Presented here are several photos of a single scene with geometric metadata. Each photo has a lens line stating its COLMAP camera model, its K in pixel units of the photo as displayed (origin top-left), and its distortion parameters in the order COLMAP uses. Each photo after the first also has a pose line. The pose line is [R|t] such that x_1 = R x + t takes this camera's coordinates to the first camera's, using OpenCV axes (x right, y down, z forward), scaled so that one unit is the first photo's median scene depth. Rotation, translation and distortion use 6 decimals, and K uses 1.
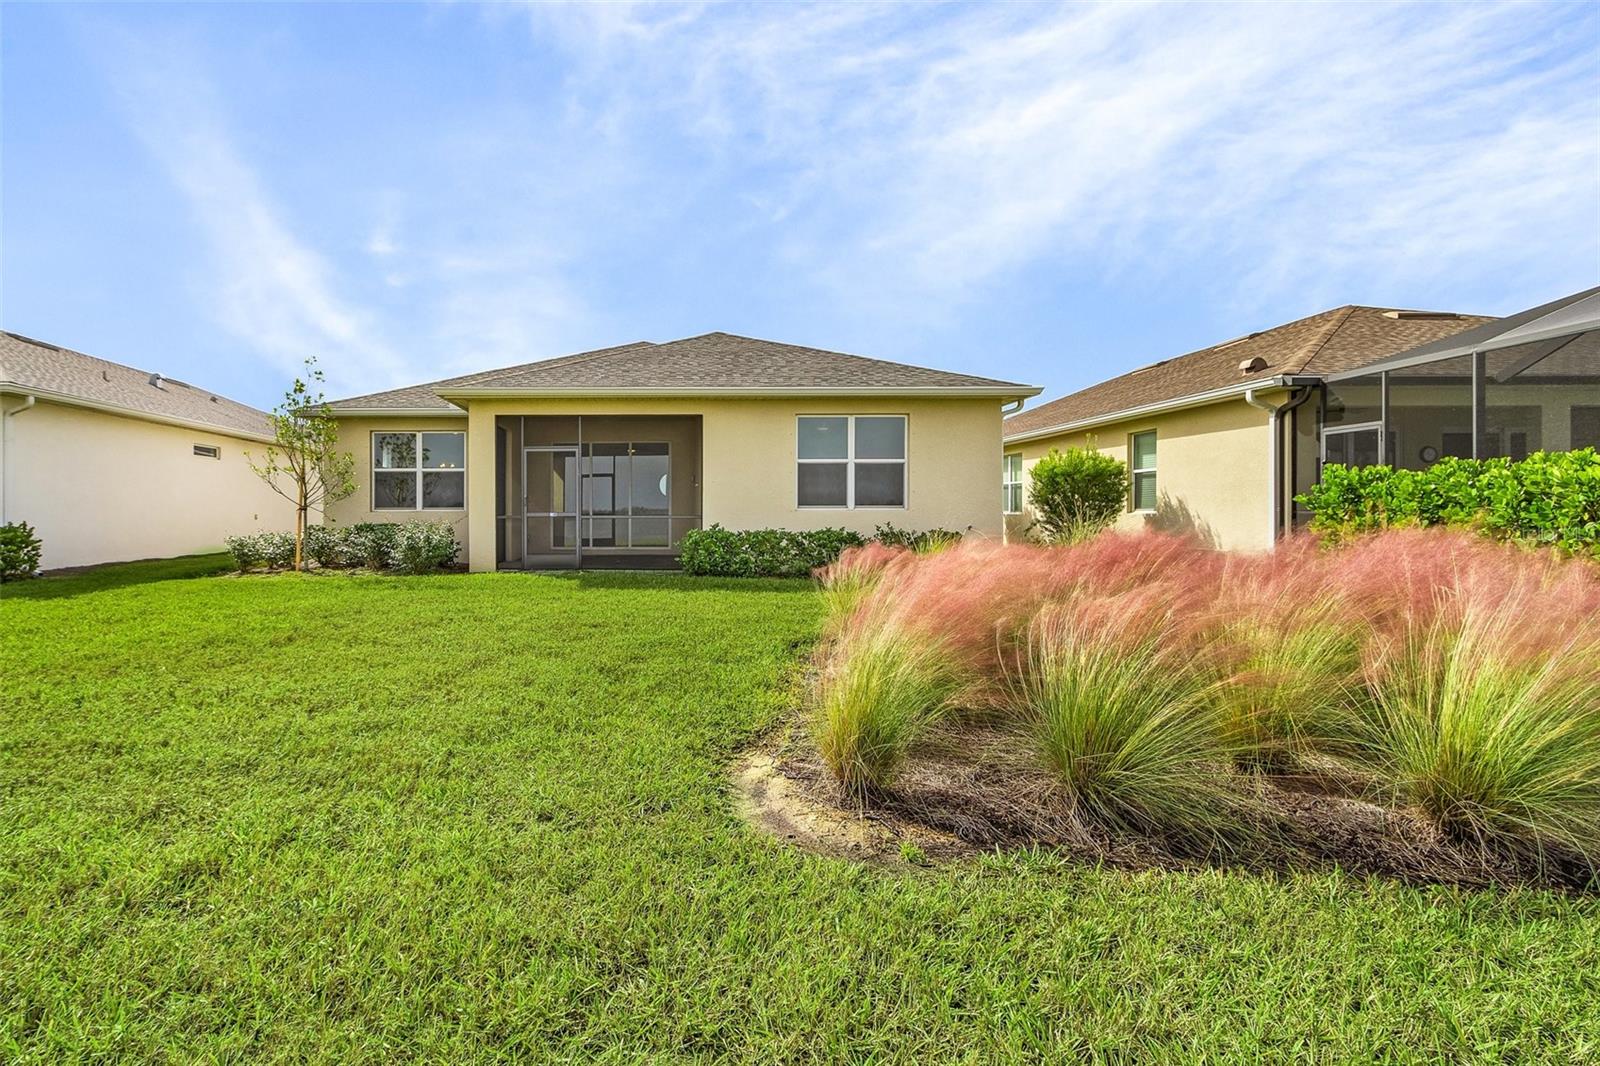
lens RADIAL K [[768.8, 0, 800.0], [0, 768.8, 533.0], [0, 0, 1]] dist [0.000579, 0.000031]
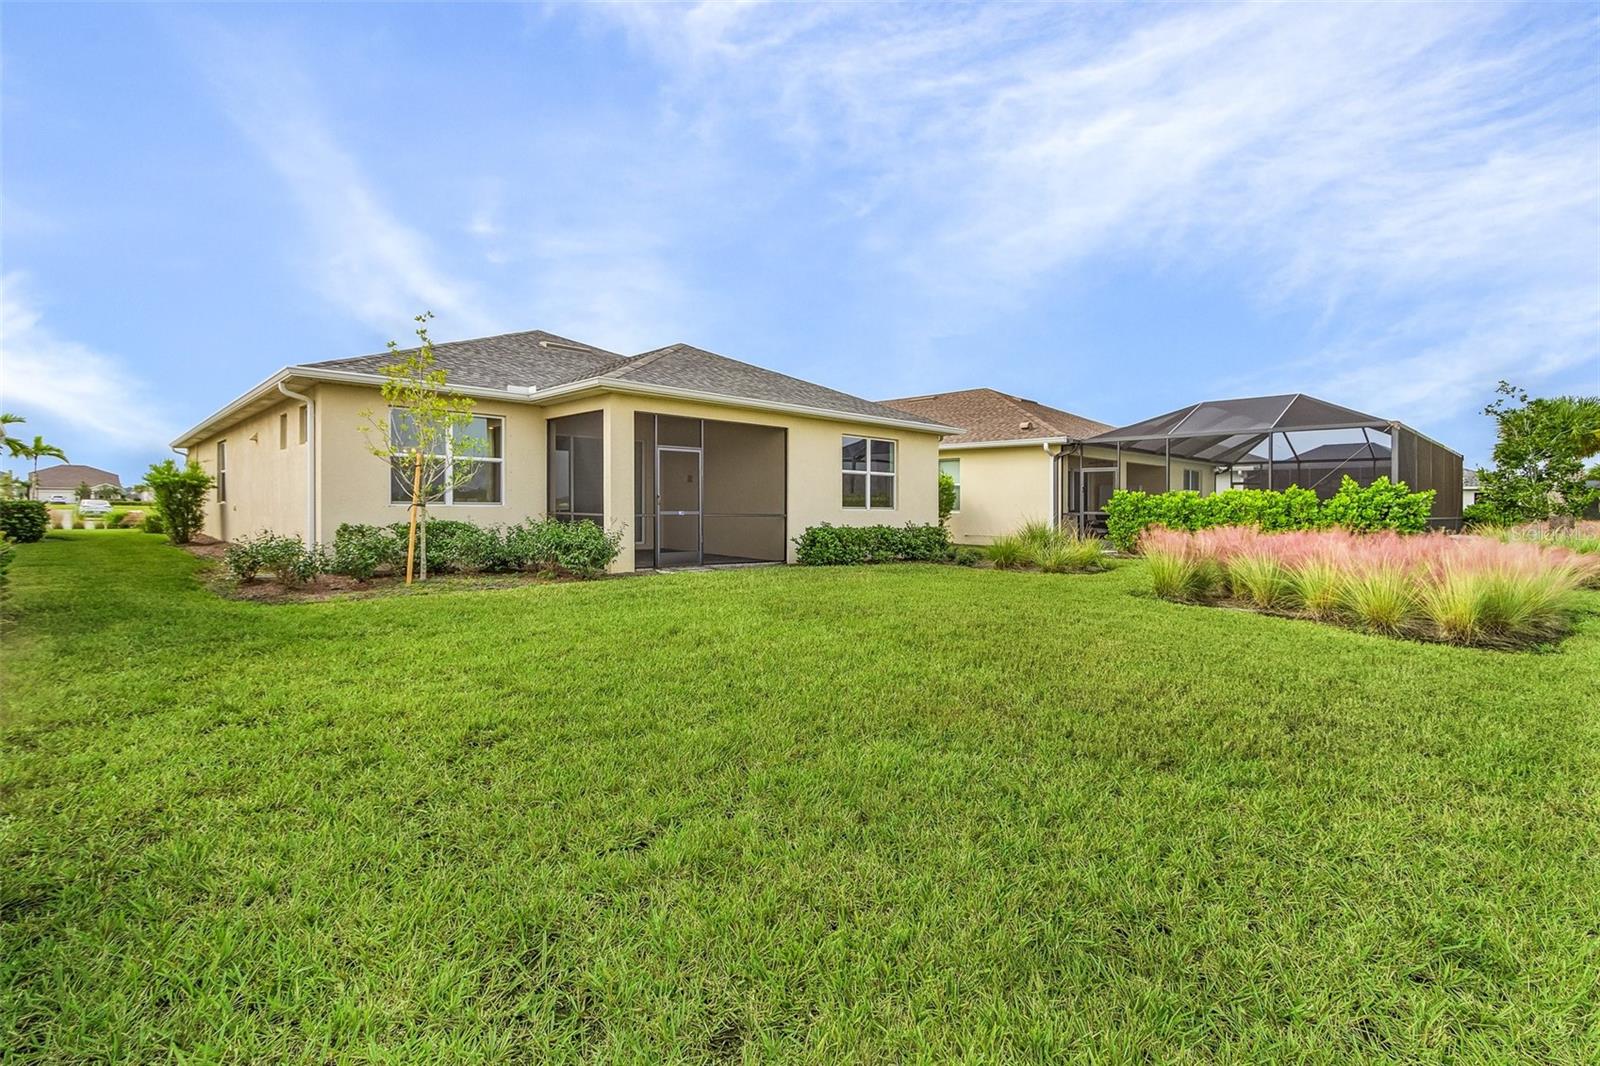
lens RADIAL K [[768.8, 0, 800.0], [0, 768.8, 533.0], [0, 0, 1]] dist [0.000579, 0.000031]
pose [[0.719677, -0.011312, 0.694217, -0.923251], [0.008428, 0.999936, 0.007556, -0.003215], [-0.694258, 0.000412, 0.719726, 0.147118]]
